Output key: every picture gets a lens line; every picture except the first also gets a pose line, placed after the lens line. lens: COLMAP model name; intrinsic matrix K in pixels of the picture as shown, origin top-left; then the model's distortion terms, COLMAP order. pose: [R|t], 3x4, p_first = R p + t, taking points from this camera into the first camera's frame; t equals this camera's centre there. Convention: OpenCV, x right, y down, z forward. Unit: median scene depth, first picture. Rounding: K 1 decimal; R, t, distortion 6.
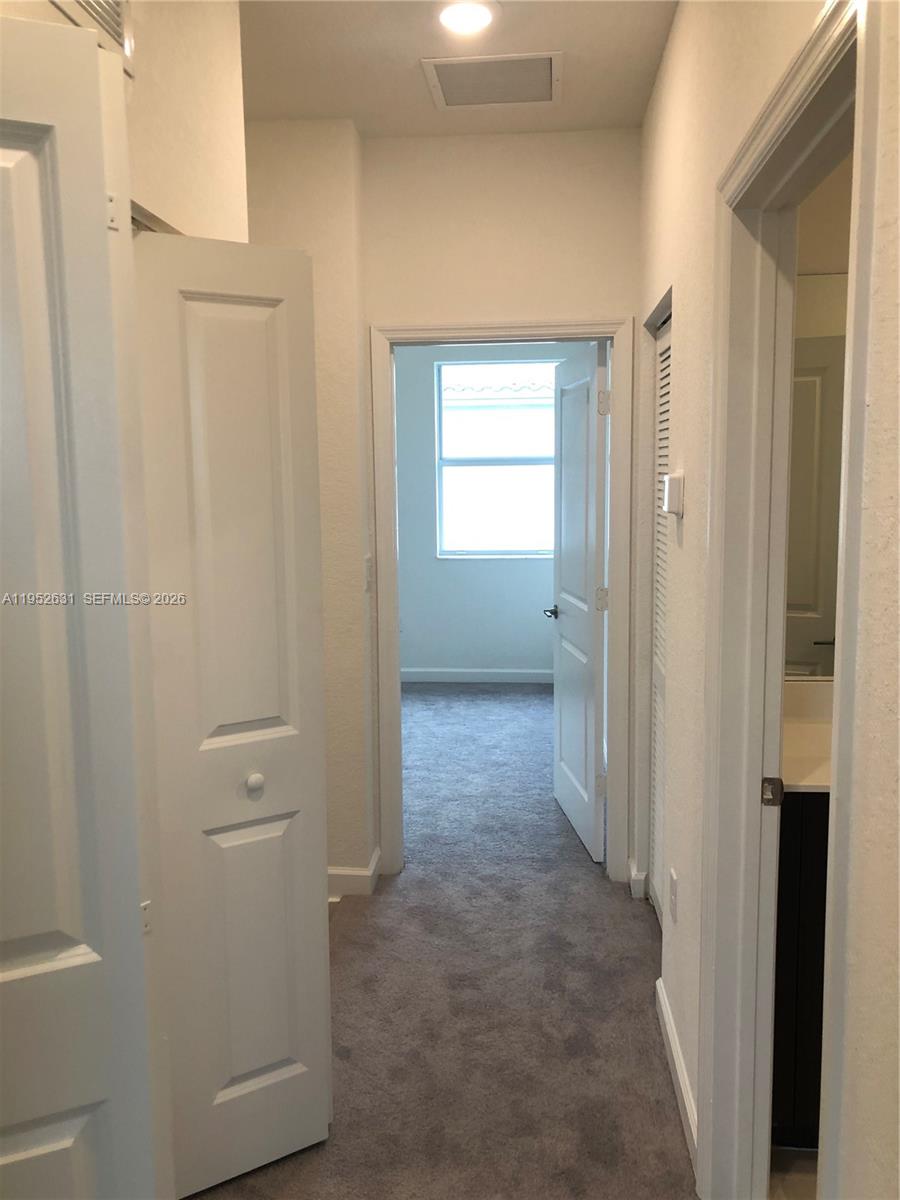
lens RADIAL K [[993.7, 0, 450.0], [0, 993.7, 600.0], [0, 0, 1]] dist [-0.003602, -0.002270]
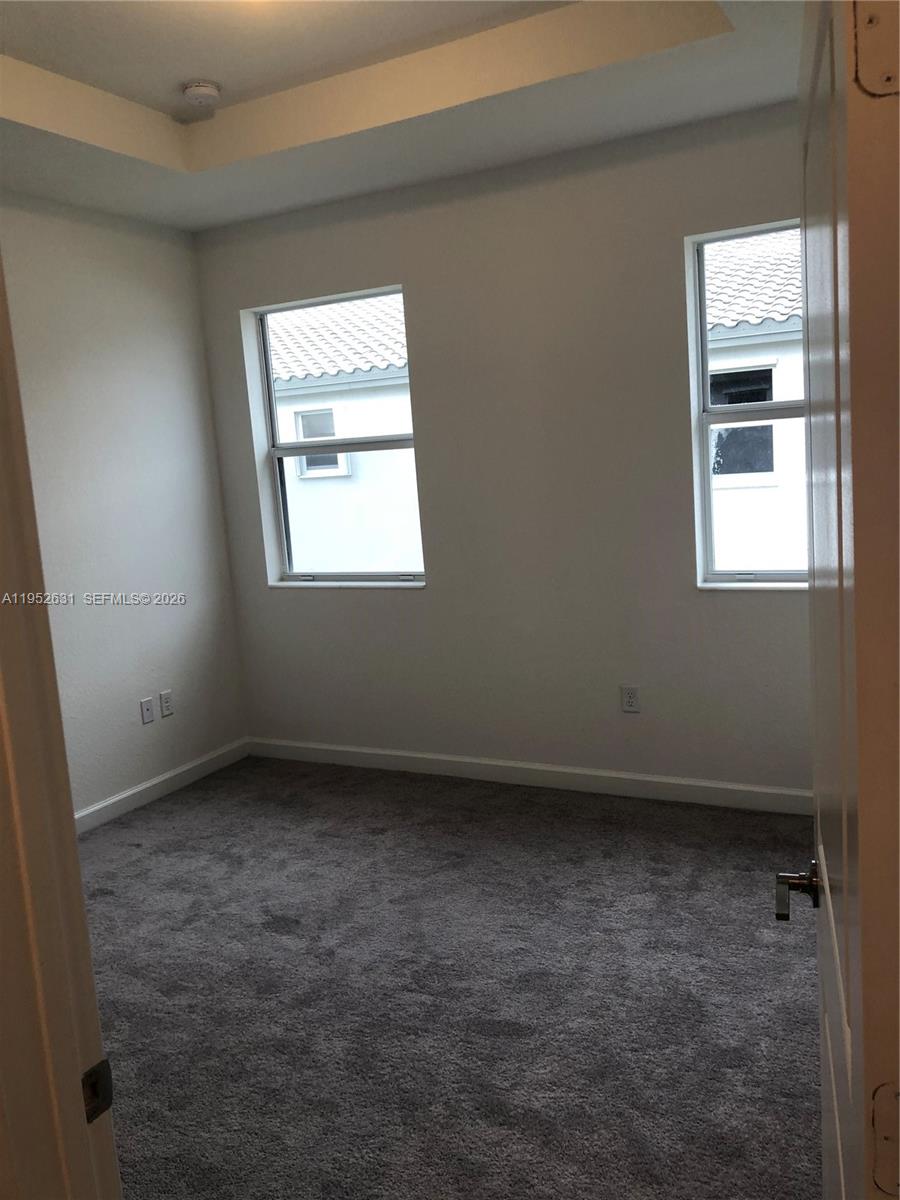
lens RADIAL K [[993.7, 0, 450.0], [0, 993.7, 600.0], [0, 0, 1]] dist [-0.003602, -0.002270]
pose [[0.920789, -0.008748, -0.389962, 0.090731], [0.020439, 0.999457, 0.025842, -0.061803], [0.389524, -0.031765, 0.920468, 0.498108]]
